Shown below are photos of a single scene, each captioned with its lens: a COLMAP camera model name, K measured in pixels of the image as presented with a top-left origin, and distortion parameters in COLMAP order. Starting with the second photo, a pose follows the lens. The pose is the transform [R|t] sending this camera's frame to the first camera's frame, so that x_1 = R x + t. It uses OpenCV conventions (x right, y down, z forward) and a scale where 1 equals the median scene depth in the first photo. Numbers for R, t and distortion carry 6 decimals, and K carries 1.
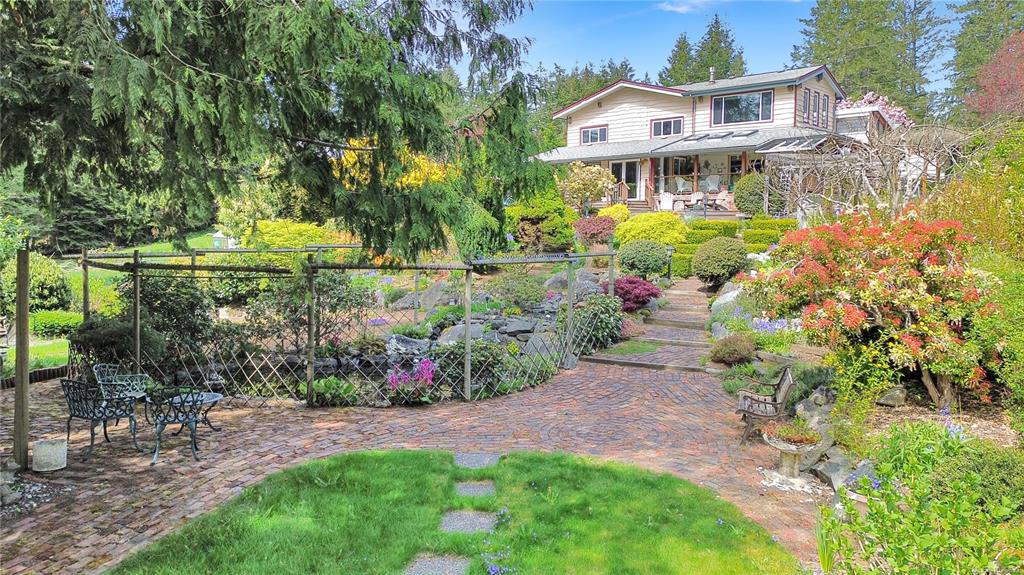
lens RADIAL K [[727.8, 0, 509.1], [0, 727.8, 266.6], [0, 0, 1]] dist [0.069929, -0.089617]
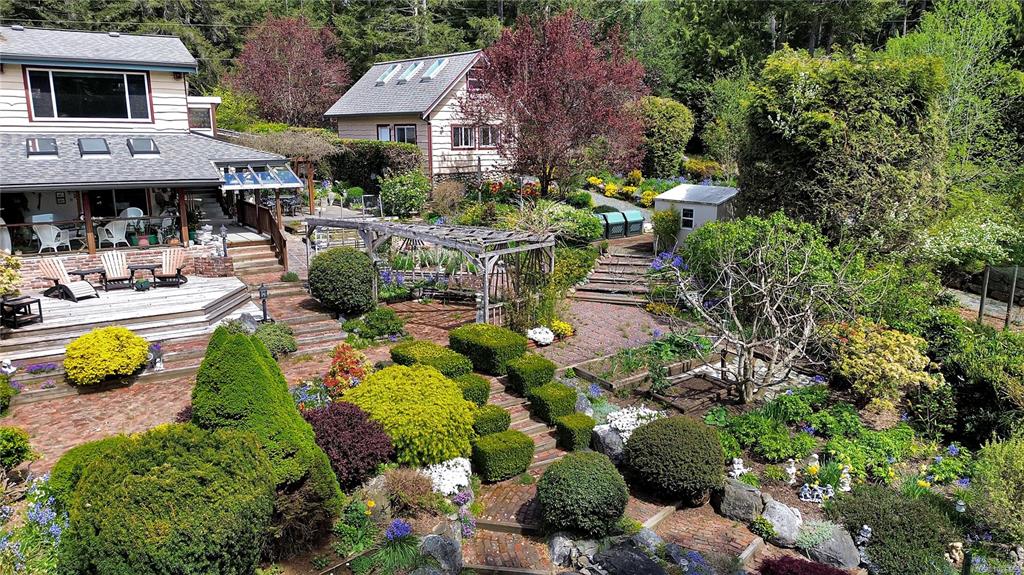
lens RADIAL K [[714.9, 0, 512.0], [0, 714.9, 287.5], [0, 0, 1]] dist [0.077390, -0.081048]
pose [[0.262518, -0.216111, 0.940415, -0.198396], [0.054197, 0.976361, 0.209242, -0.167324], [-0.963404, -0.003962, 0.268025, 0.499130]]
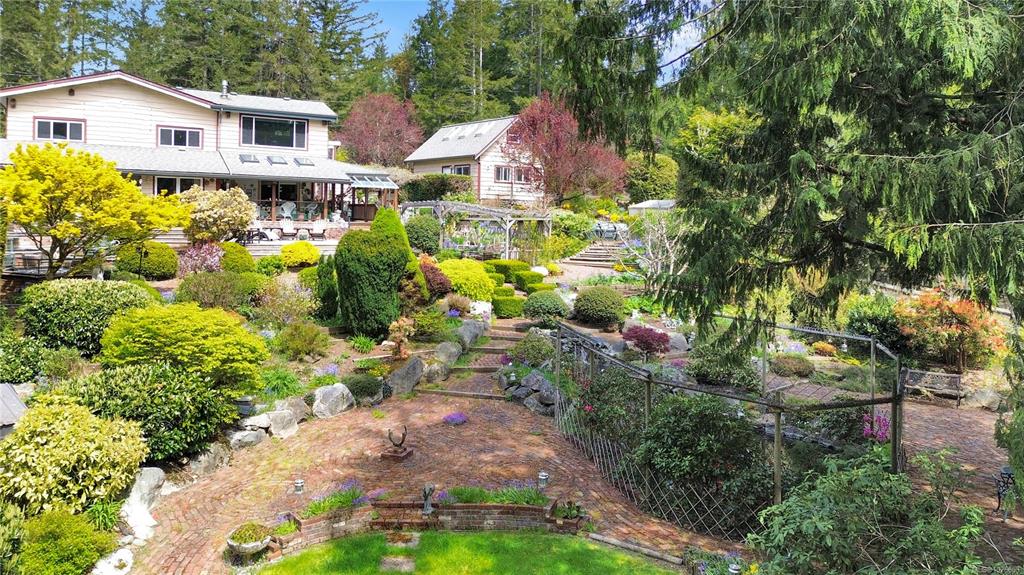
lens RADIAL K [[749.4, 0, 516.4], [0, 749.4, 229.6], [0, 0, 1]] dist [0.066156, -0.095445]
pose [[0.326109, -0.019634, 0.945128, -0.555806], [0.031125, 0.999465, 0.010024, -0.082965], [-0.944820, 0.026148, 0.326545, 0.354831]]
